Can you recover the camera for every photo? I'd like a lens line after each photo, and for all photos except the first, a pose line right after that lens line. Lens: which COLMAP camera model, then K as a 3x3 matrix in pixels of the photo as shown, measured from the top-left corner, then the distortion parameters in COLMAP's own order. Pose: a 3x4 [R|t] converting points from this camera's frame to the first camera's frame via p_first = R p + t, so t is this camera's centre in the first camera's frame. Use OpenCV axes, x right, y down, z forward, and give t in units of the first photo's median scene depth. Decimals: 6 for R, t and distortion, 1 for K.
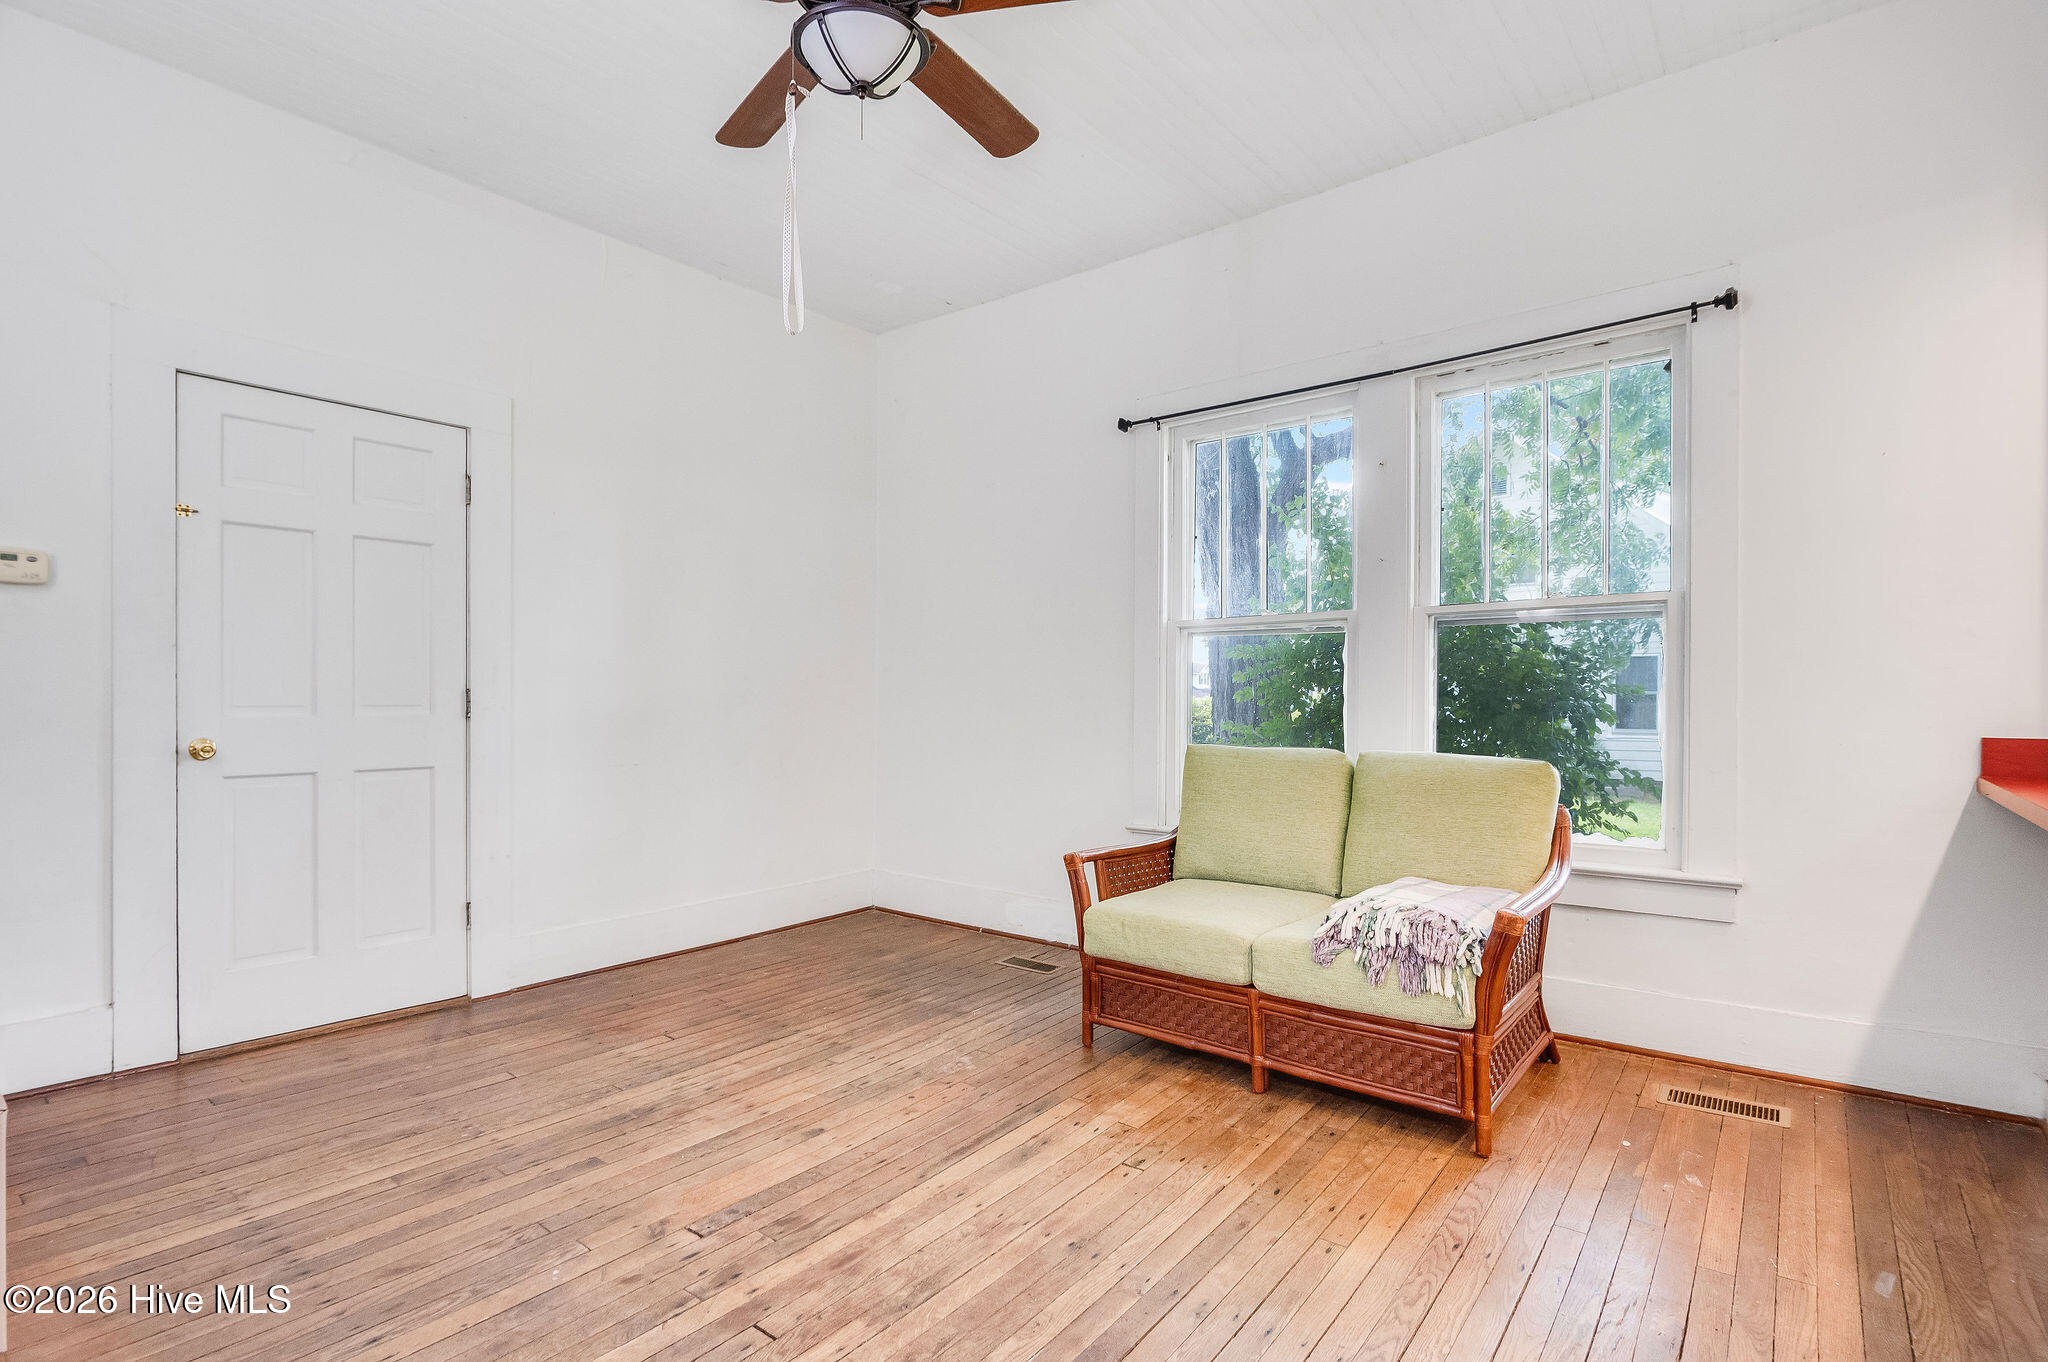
lens RADIAL K [[987.6, 0, 1019.7], [0, 987.6, 693.4], [0, 0, 1]] dist [-0.005253, -0.000769]
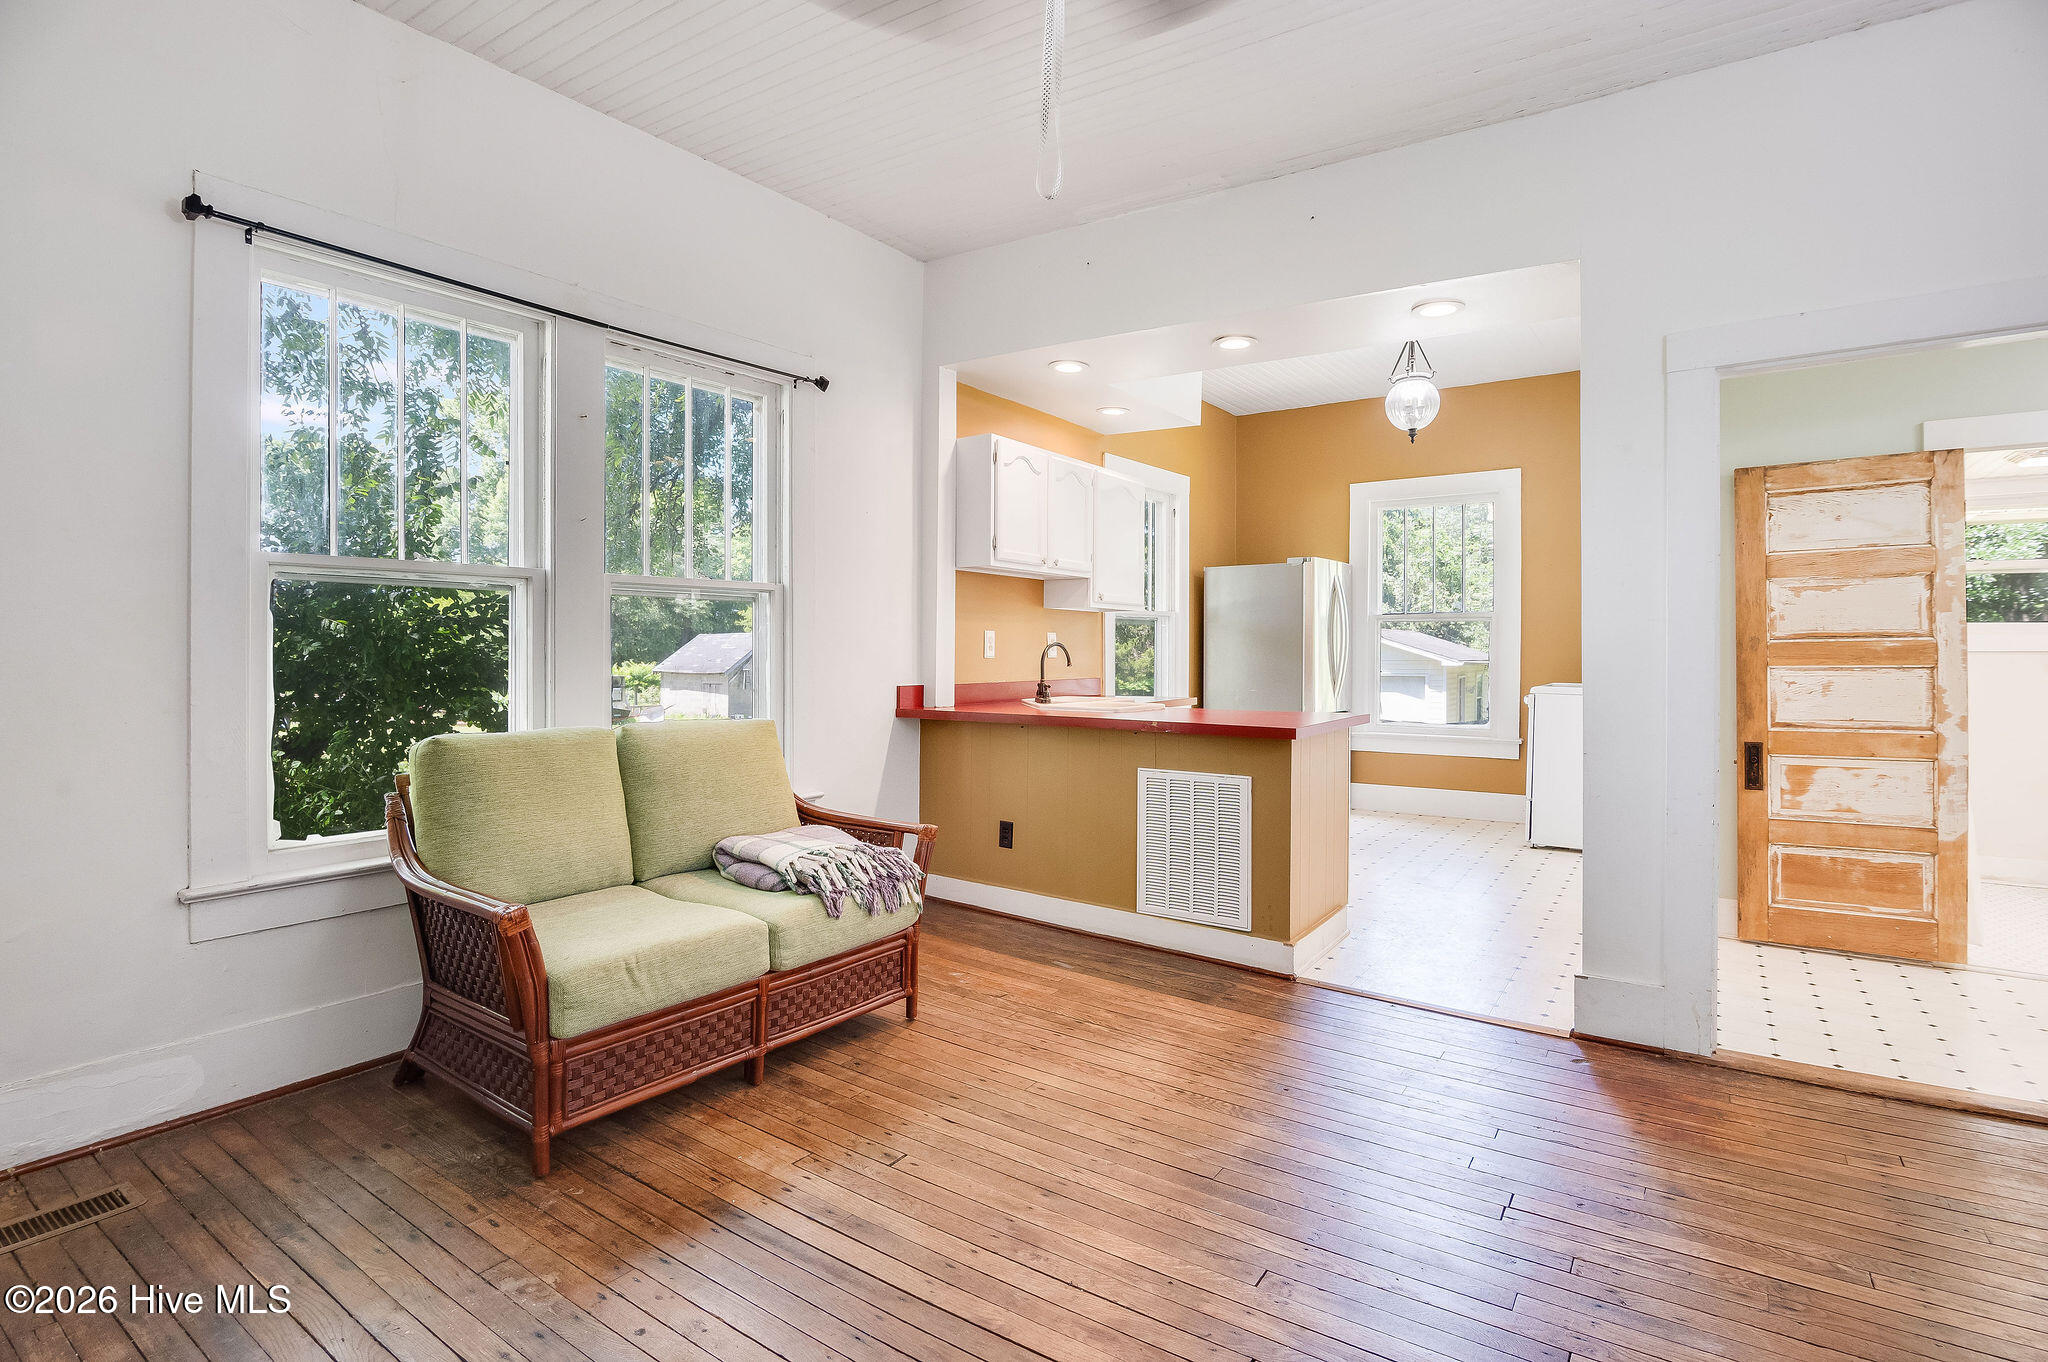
lens RADIAL K [[987.6, 0, 1022.7], [0, 987.6, 662.2], [0, 0, 1]] dist [-0.005253, -0.000769]
pose [[-0.042940, -0.007926, 0.999046, -0.749830], [0.001596, 0.999967, 0.008002, -0.011601], [-0.999076, 0.001938, -0.042926, 0.813600]]
